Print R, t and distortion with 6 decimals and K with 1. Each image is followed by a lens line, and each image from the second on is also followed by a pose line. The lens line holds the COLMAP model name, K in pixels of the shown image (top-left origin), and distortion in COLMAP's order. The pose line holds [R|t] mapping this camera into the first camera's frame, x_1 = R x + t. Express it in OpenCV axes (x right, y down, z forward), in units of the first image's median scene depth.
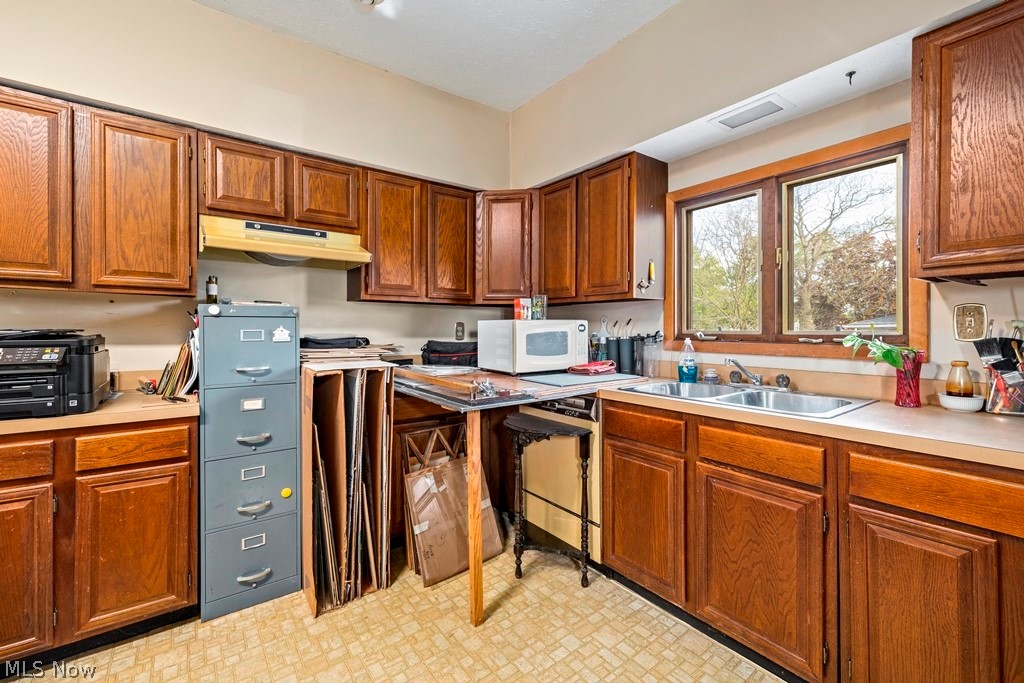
lens RADIAL K [[424.5, 0, 501.0], [0, 424.5, 333.6], [0, 0, 1]] dist [-0.002442, -0.000451]
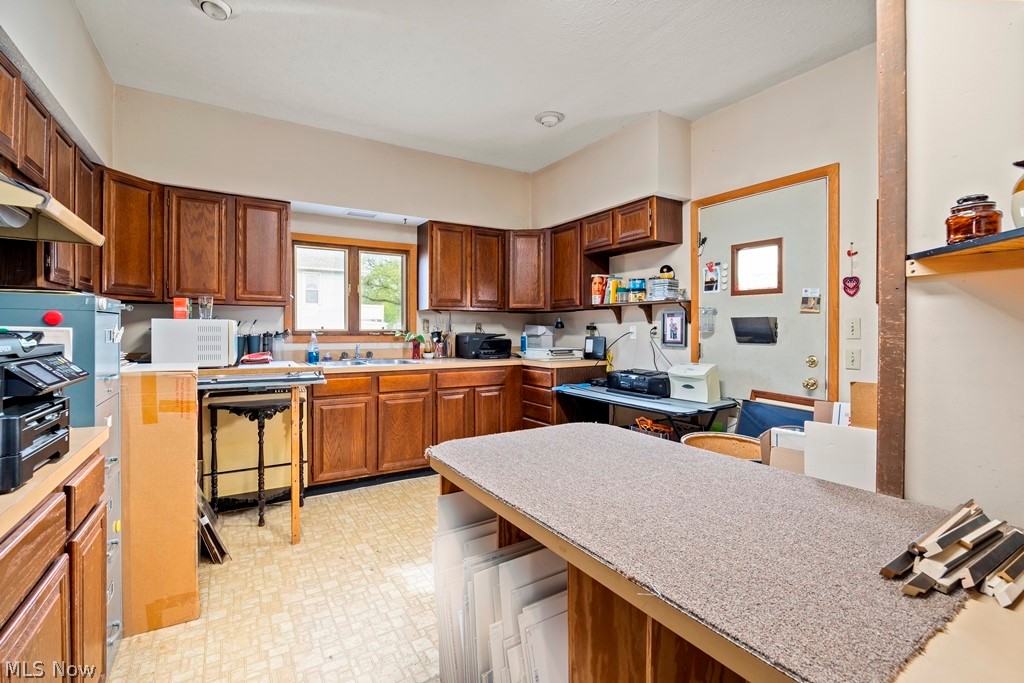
lens RADIAL K [[448.4, 0, 507.8], [0, 448.4, 326.0], [0, 0, 1]] dist [-0.026783, -0.000210]
pose [[0.096109, 0.002648, 0.995367, -1.407189], [0.004516, 0.999985, -0.003096, -0.011331], [-0.995361, 0.004792, 0.096096, 0.174408]]
